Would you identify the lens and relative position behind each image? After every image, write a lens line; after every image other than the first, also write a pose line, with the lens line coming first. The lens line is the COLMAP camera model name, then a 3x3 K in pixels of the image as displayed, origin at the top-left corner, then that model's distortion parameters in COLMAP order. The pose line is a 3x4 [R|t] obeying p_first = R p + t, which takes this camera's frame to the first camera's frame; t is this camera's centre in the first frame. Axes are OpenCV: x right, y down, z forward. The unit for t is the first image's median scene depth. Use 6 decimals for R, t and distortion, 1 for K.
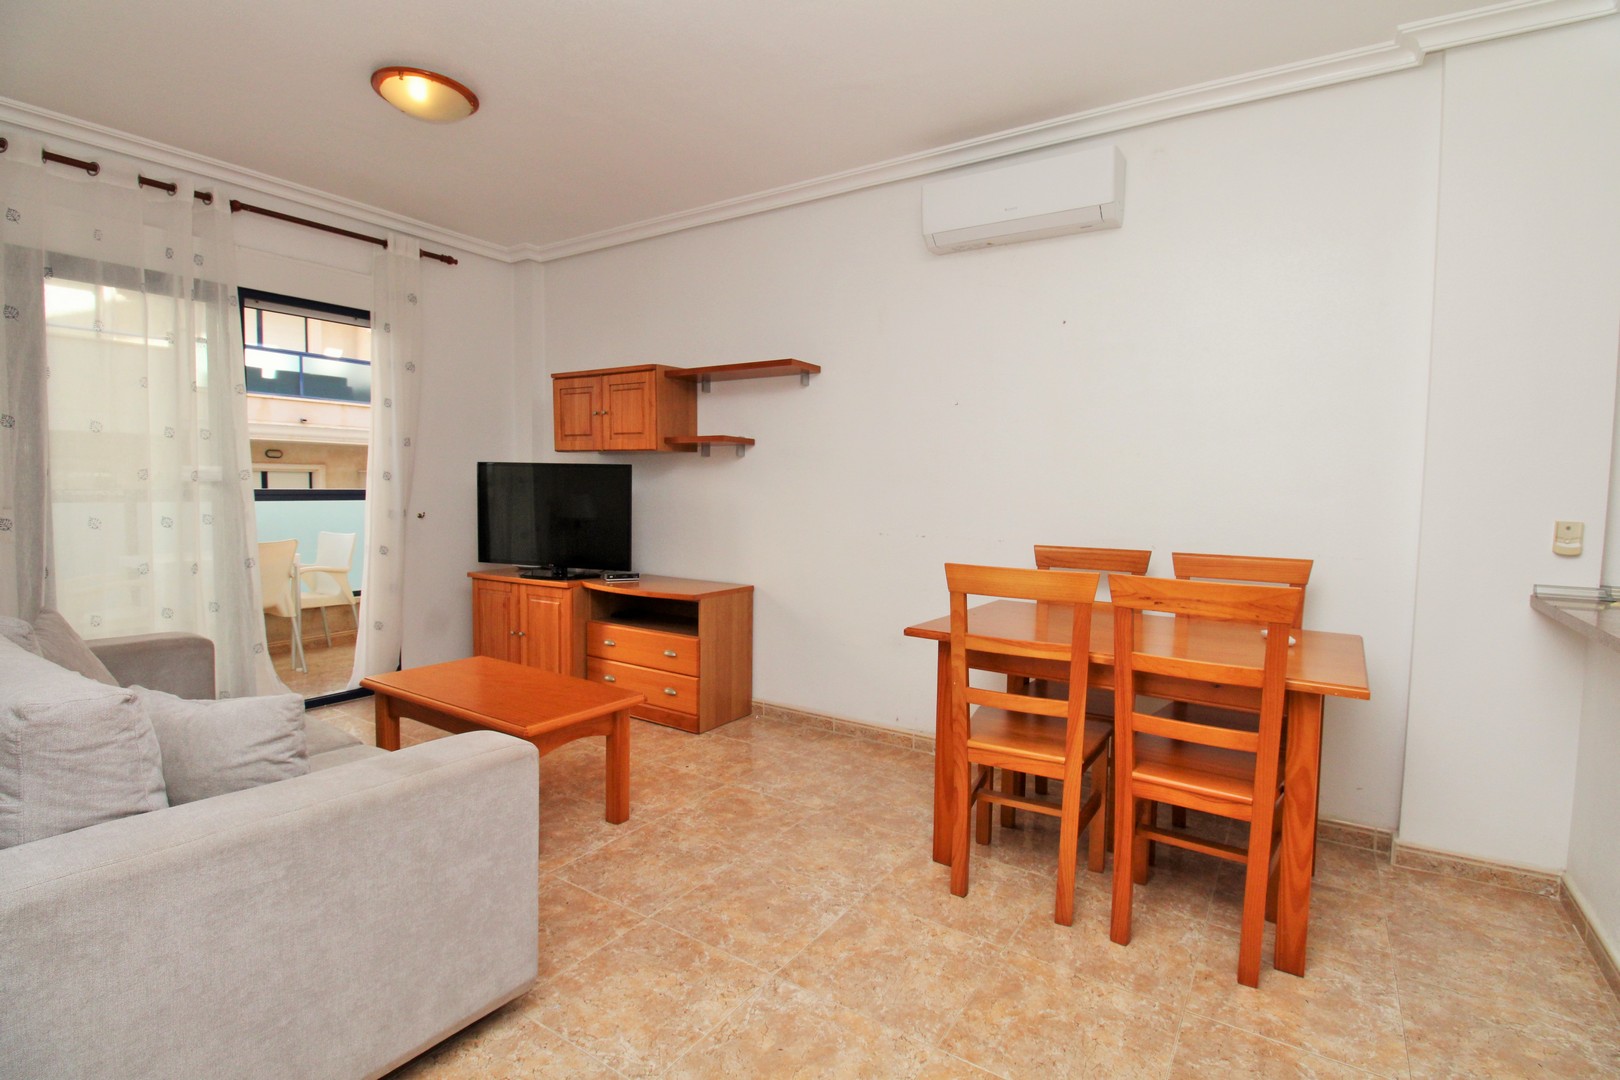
lens RADIAL K [[755.8, 0, 818.2], [0, 755.8, 530.6], [0, 0, 1]] dist [0.001752, -0.016266]
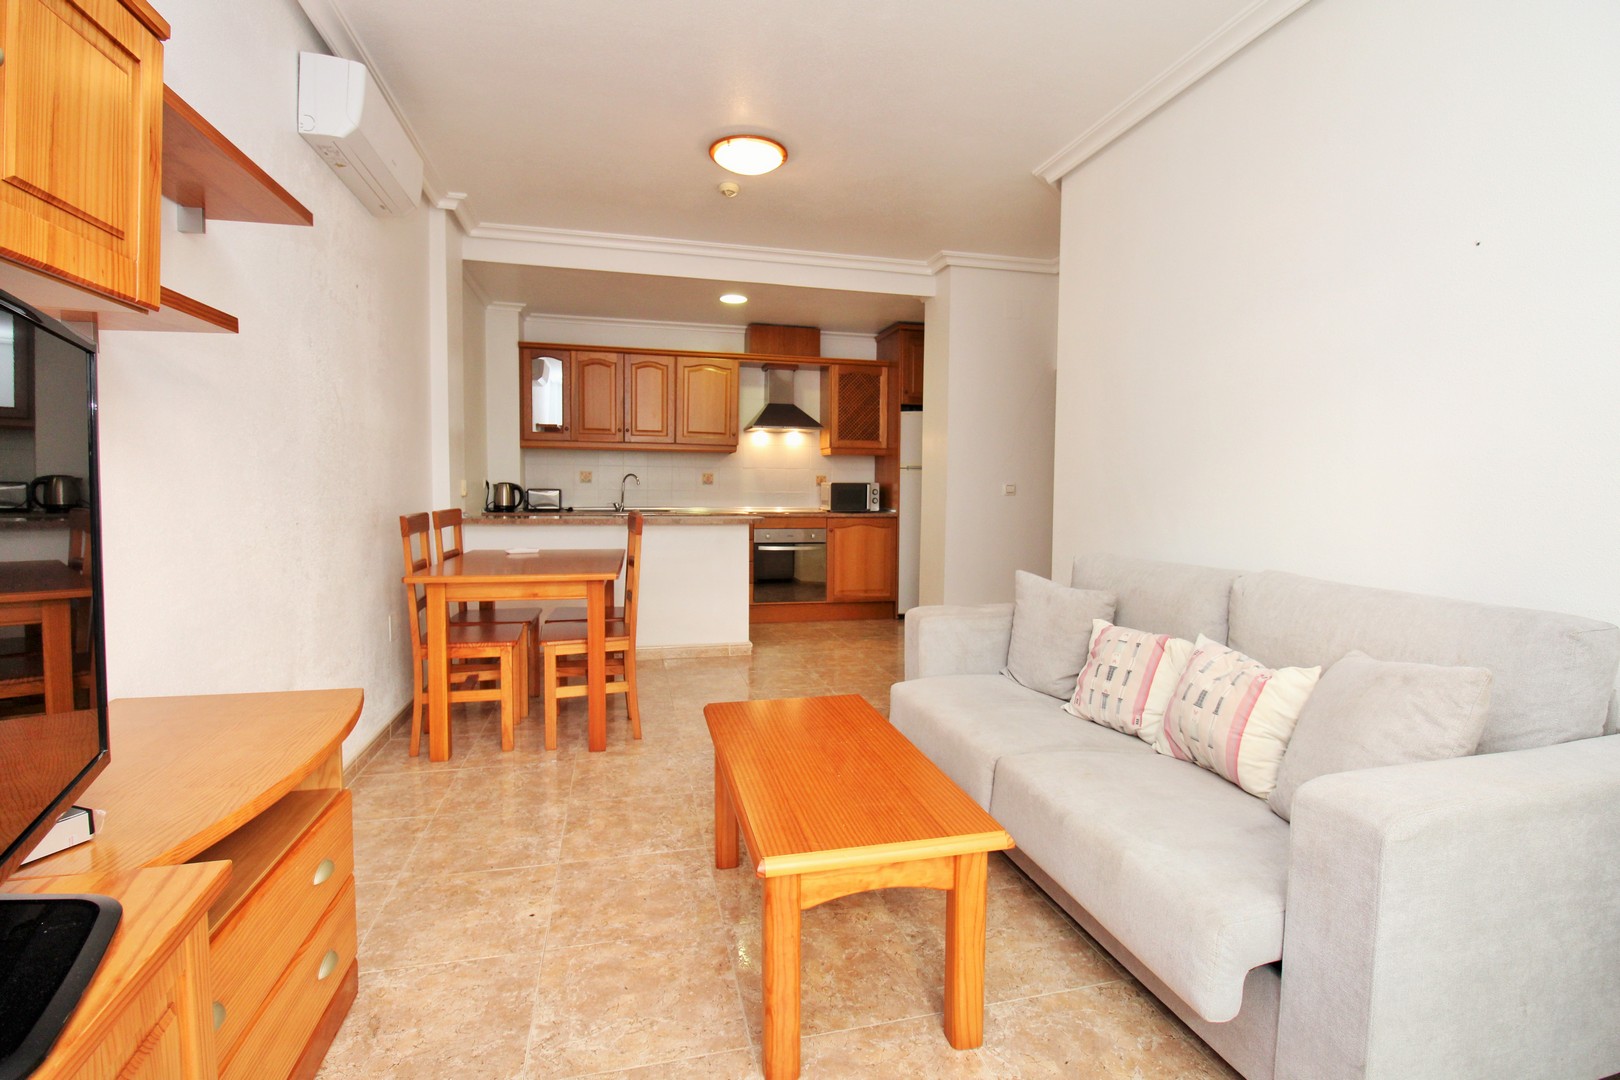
lens RADIAL K [[755.8, 0, 818.2], [0, 755.8, 530.6], [0, 0, 1]] dist [0.001752, -0.016266]
pose [[-0.733695, -0.063216, 0.676531, -0.678946], [0.019293, 0.993323, 0.113740, -0.055034], [-0.679204, 0.096503, -0.727577, 1.162969]]
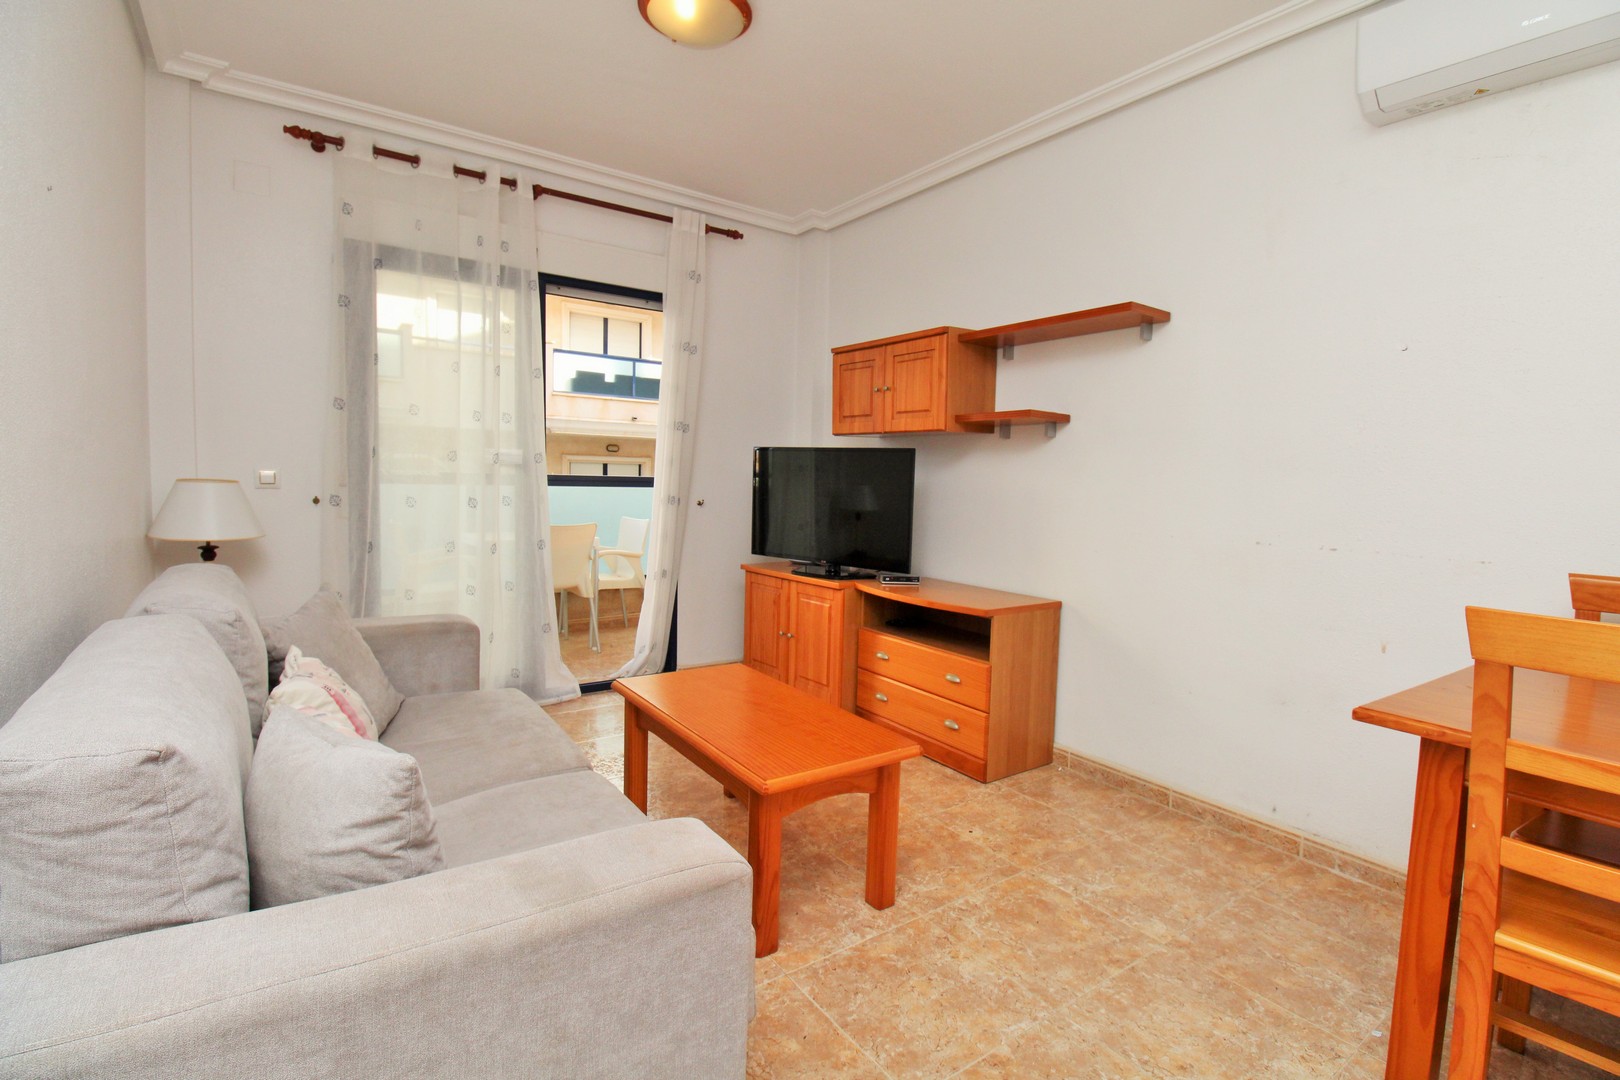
lens RADIAL K [[745.4, 0, 816.5], [0, 745.4, 528.7], [0, 0, 1]] dist [0.002429, -0.015883]
pose [[0.930790, 0.035920, -0.363784, -0.049344], [-0.034885, 0.999347, 0.009416, -0.001637], [0.363885, 0.003926, 0.931436, 0.208618]]
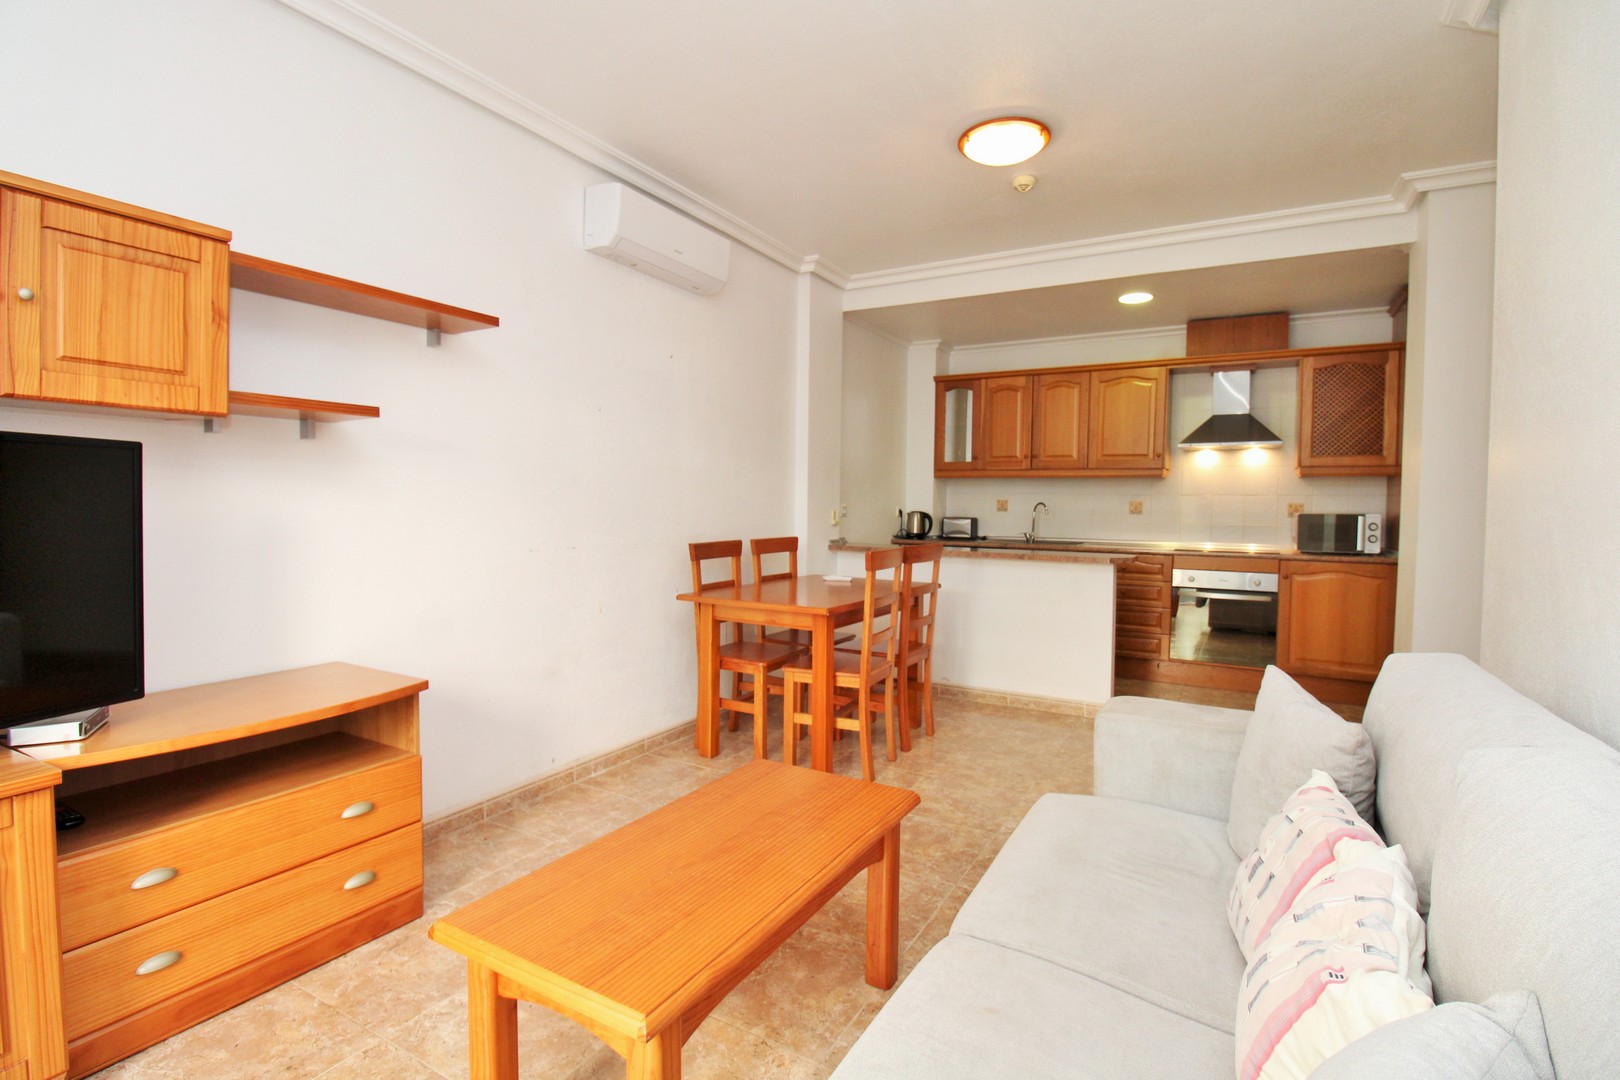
lens RADIAL K [[755.8, 0, 818.2], [0, 755.8, 530.6], [0, 0, 1]] dist [0.001752, -0.016266]
pose [[-0.059818, -0.054215, 0.996736, -0.779710], [0.047687, 0.997229, 0.057103, -0.050456], [-0.997070, 0.050947, -0.057067, 0.744576]]
